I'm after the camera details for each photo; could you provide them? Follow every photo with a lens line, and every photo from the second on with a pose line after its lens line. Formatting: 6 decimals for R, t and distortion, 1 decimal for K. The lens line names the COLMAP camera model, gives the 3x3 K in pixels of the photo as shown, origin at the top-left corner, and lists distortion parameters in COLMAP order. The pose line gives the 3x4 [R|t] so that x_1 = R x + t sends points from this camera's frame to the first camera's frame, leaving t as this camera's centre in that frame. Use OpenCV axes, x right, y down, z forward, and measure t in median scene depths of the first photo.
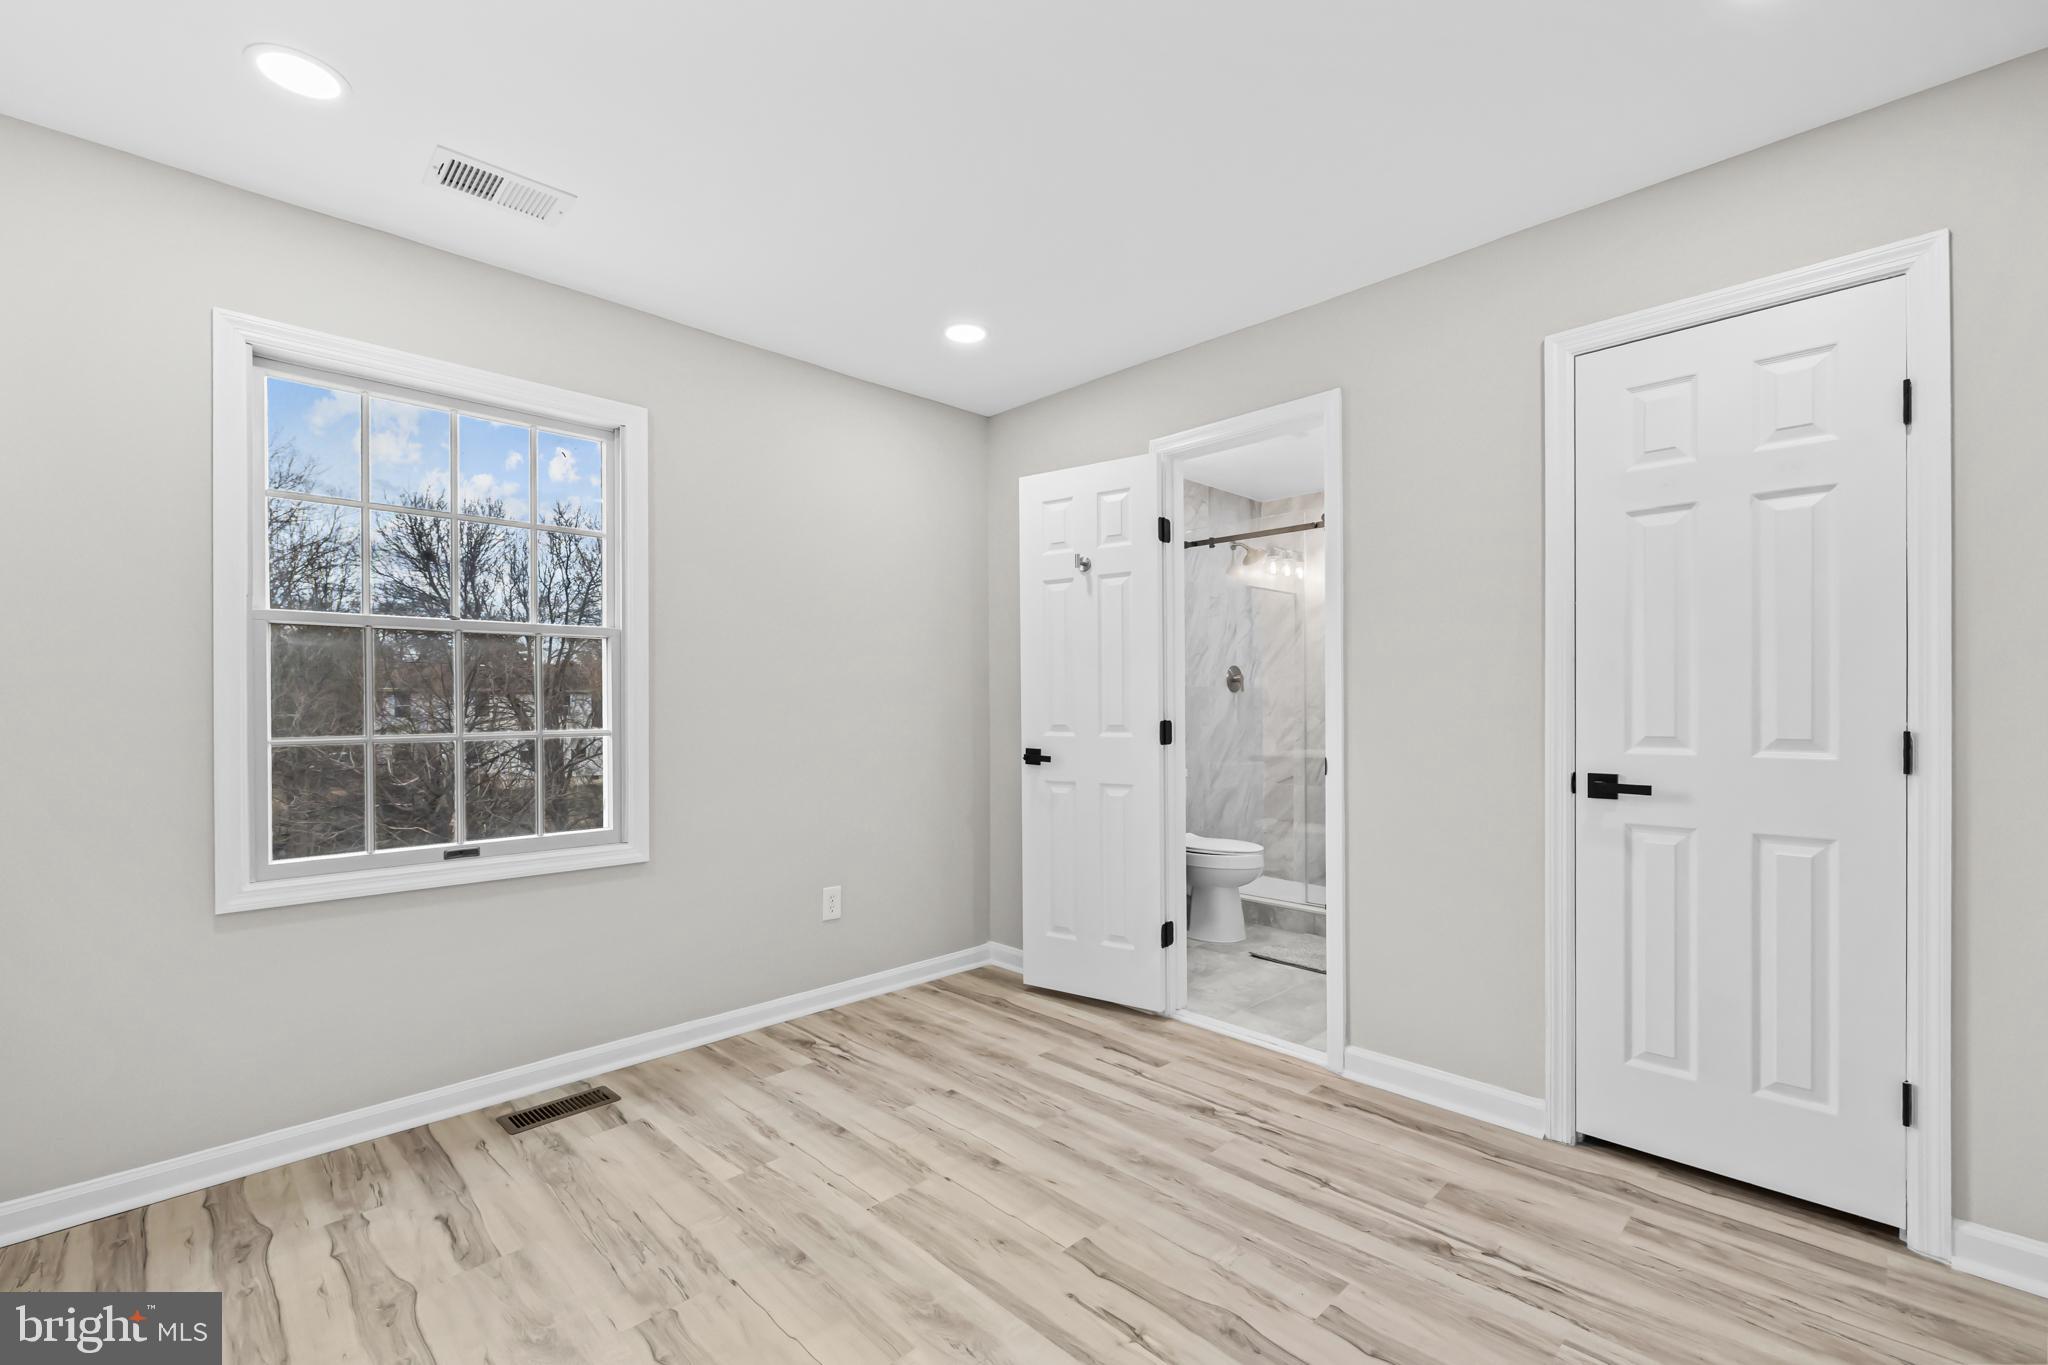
lens RADIAL K [[882.2, 0, 1017.4], [0, 882.2, 683.1], [0, 0, 1]] dist [0.002262, -0.000332]
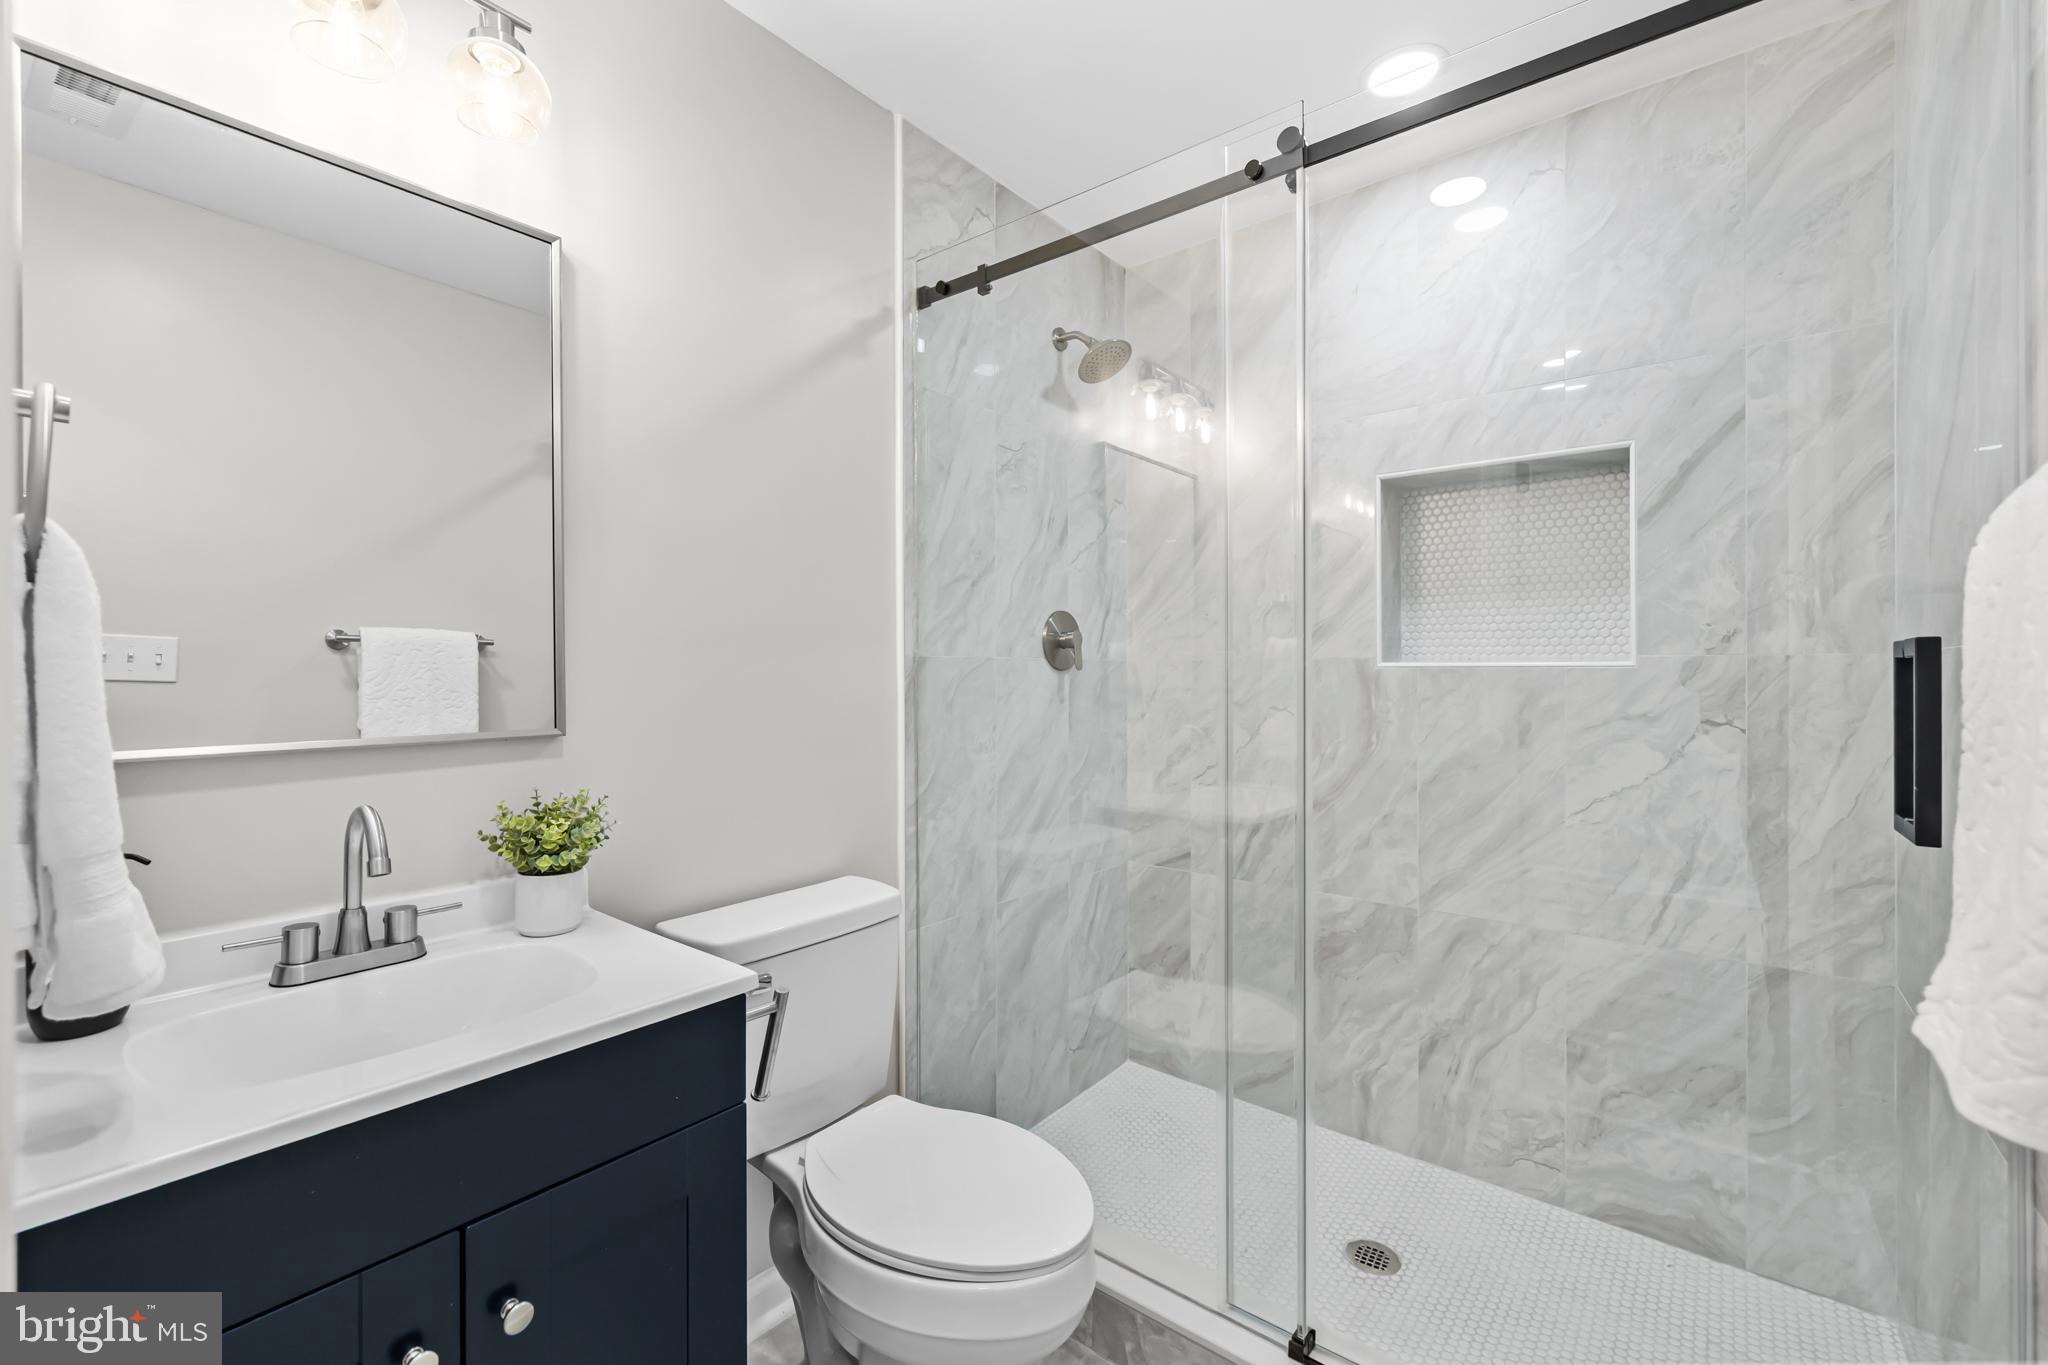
lens RADIAL K [[882.2, 0, 1027.9], [0, 882.2, 678.0], [0, 0, 1]] dist [0.002262, -0.000332]
pose [[0.992945, -0.005300, 0.118456, 0.174649], [0.002501, 0.999714, 0.023764, 0.003375], [-0.118548, -0.023300, 0.992675, 0.556443]]
